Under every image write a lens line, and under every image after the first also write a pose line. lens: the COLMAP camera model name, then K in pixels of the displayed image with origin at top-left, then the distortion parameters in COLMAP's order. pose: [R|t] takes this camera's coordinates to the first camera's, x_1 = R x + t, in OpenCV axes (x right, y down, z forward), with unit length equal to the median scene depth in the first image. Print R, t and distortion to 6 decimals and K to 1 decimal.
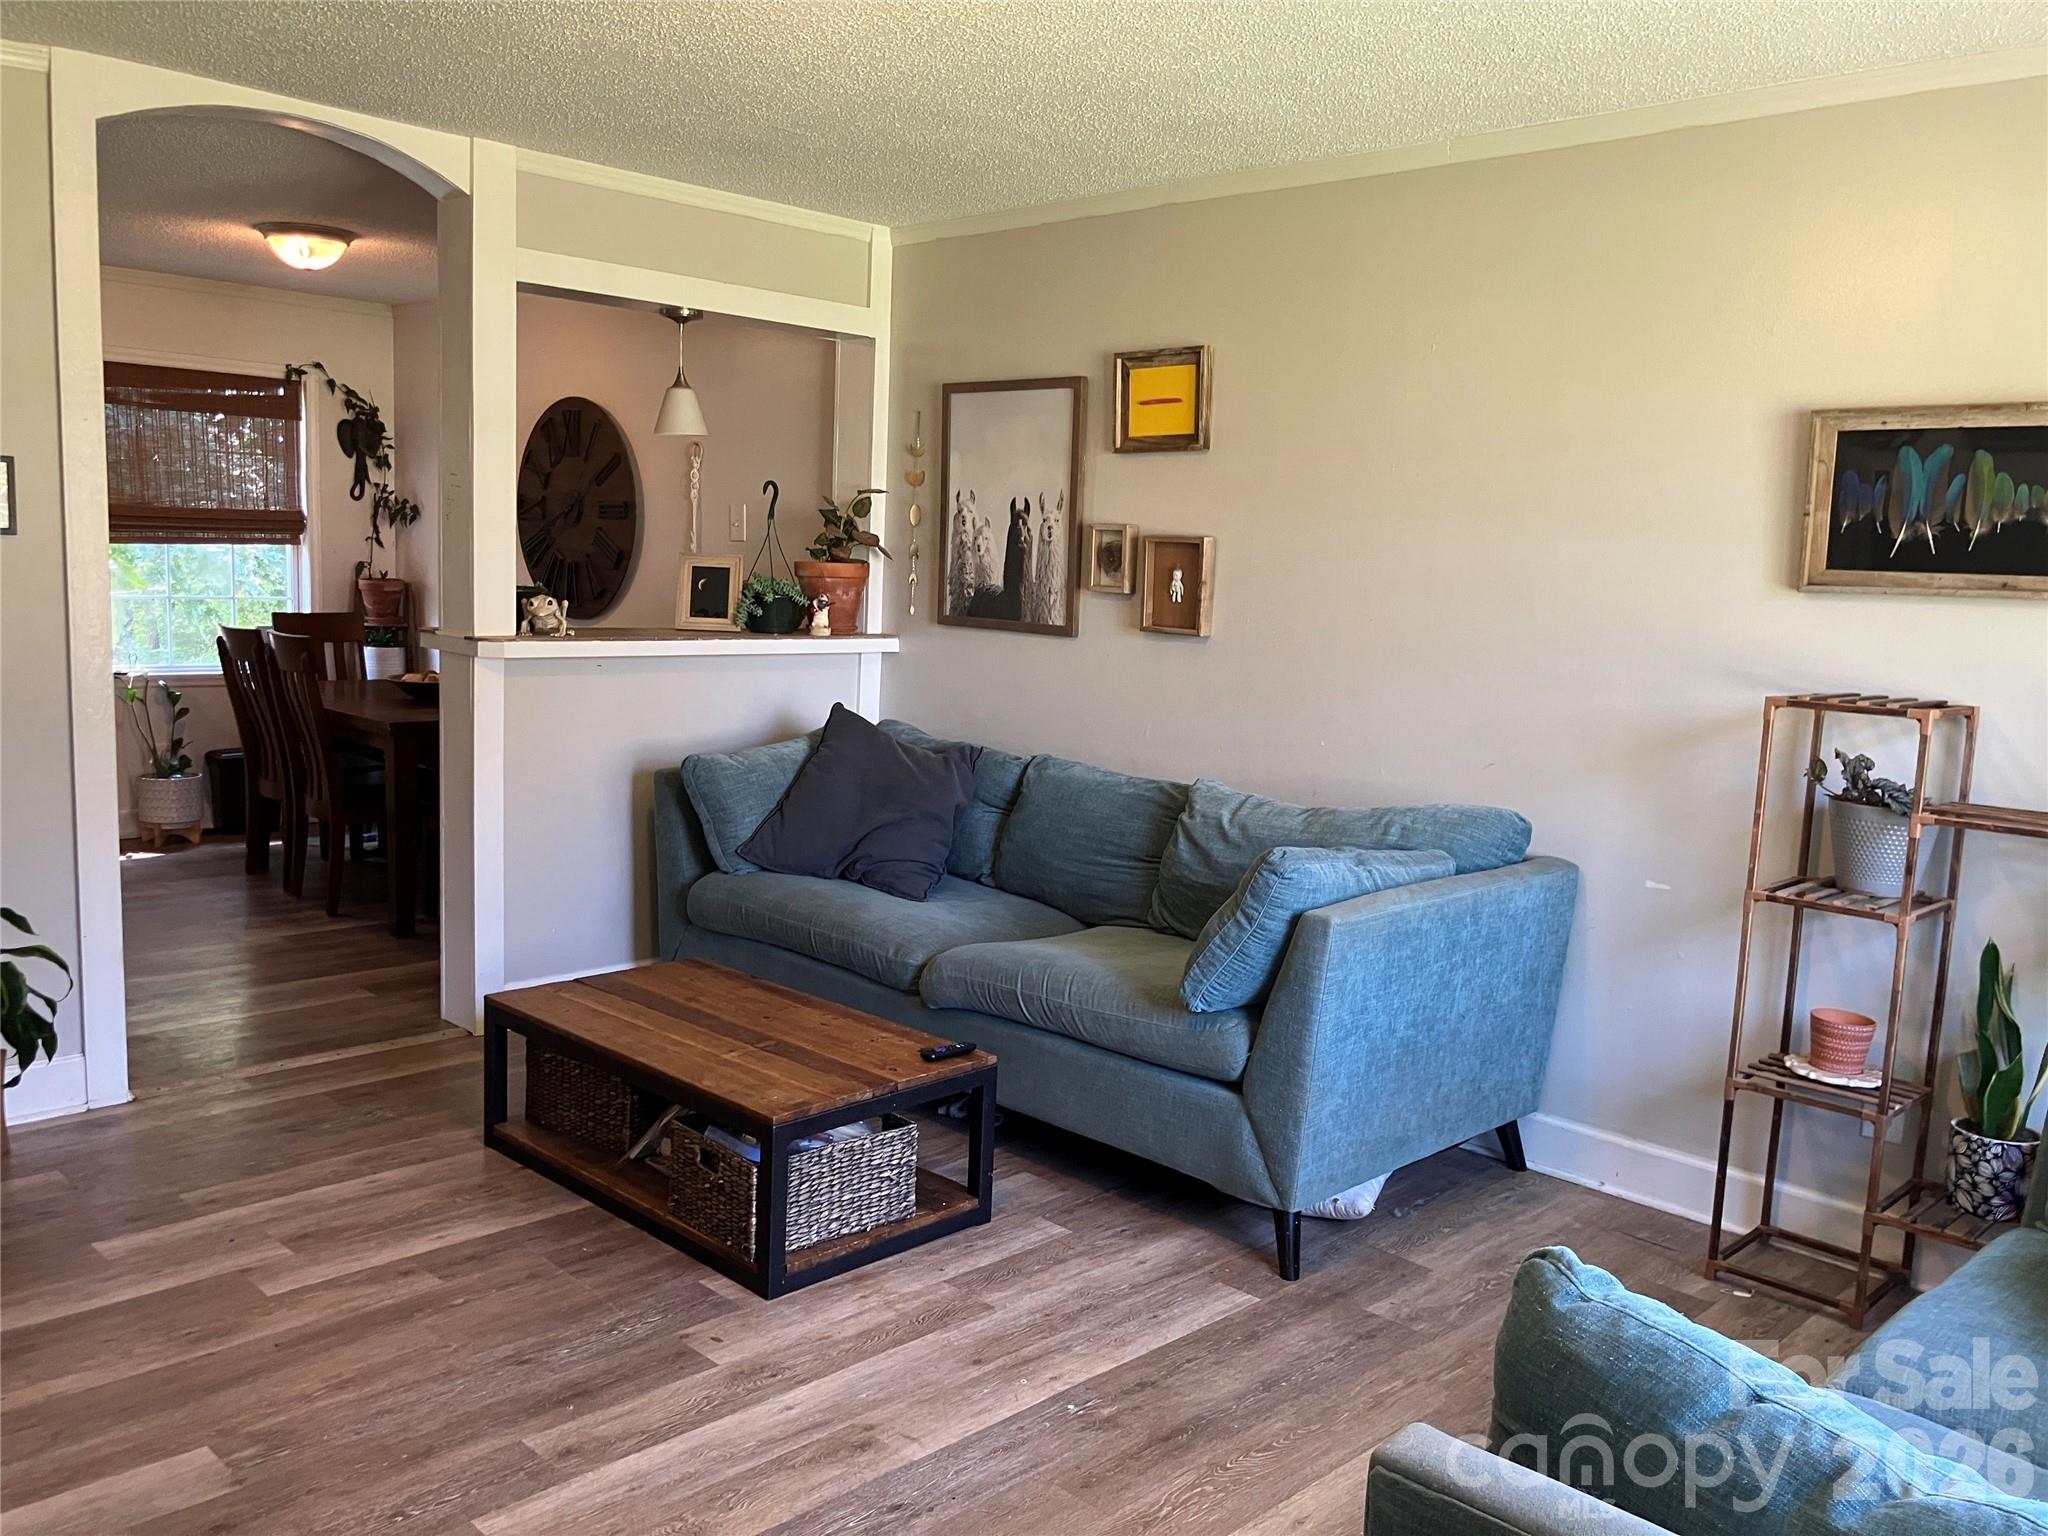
lens RADIAL K [[1690.2, 0, 992.2], [0, 1690.2, 788.4], [0, 0, 1]] dist [0.024168, -0.042095]
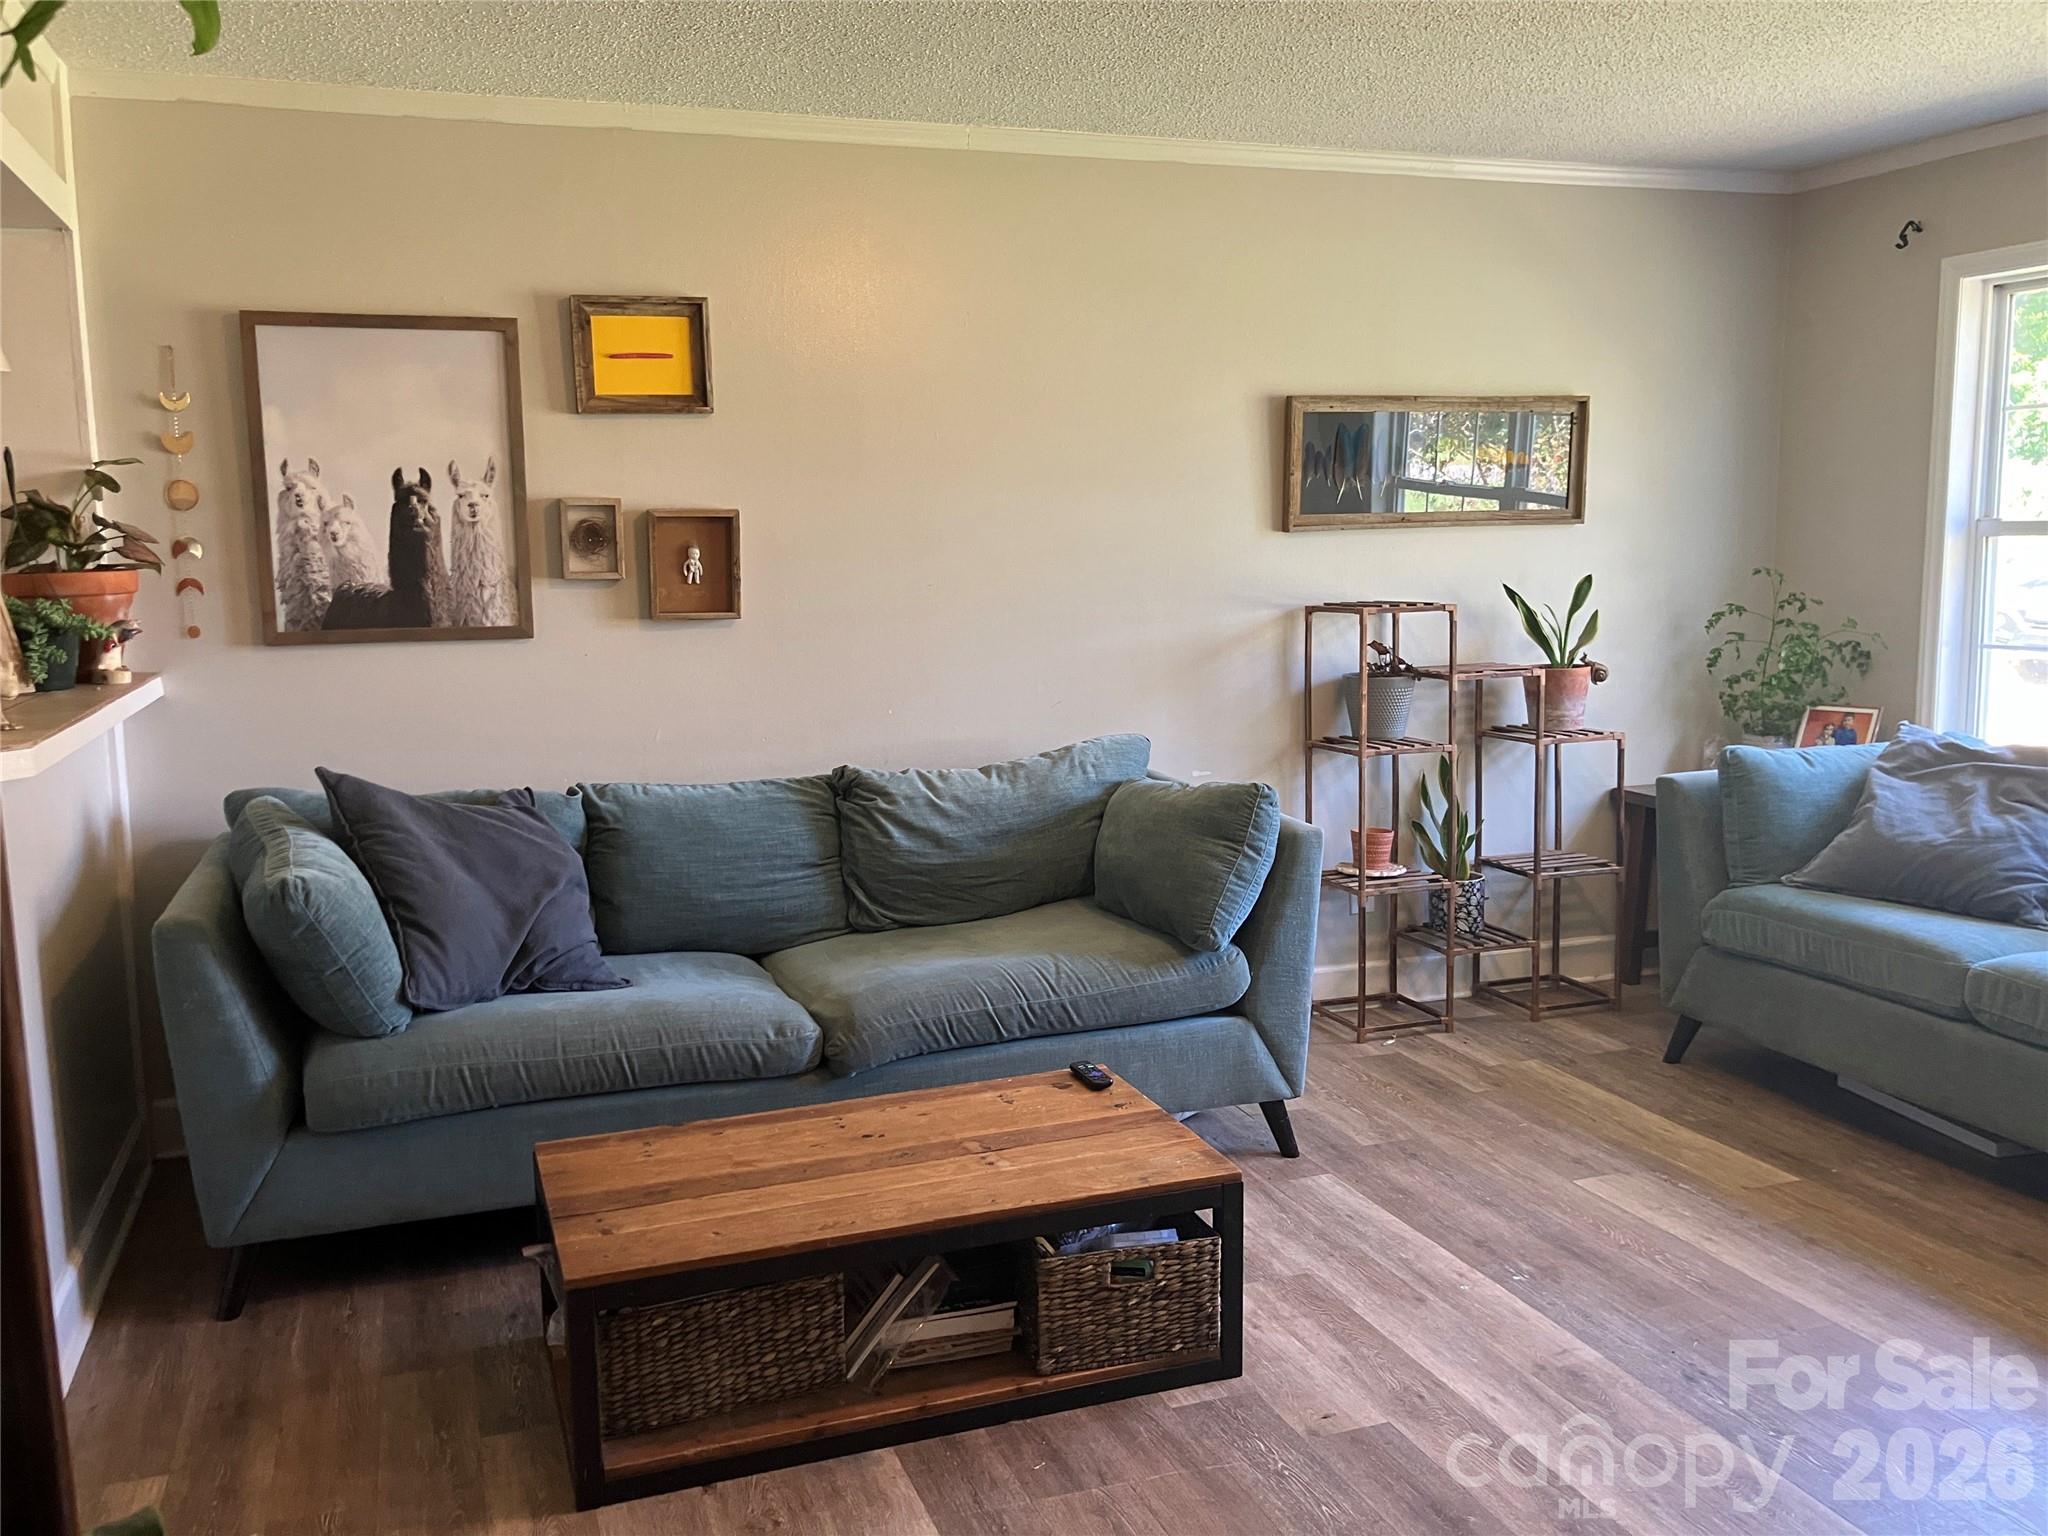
lens RADIAL K [[1690.2, 0, 1048.2], [0, 1690.2, 740.1], [0, 0, 1]] dist [0.024168, -0.042095]
pose [[0.414387, -0.158057, 0.896271, -0.617914], [0.158445, 0.982294, 0.099970, -0.087858], [-0.896202, 0.100583, 0.432094, 0.452536]]
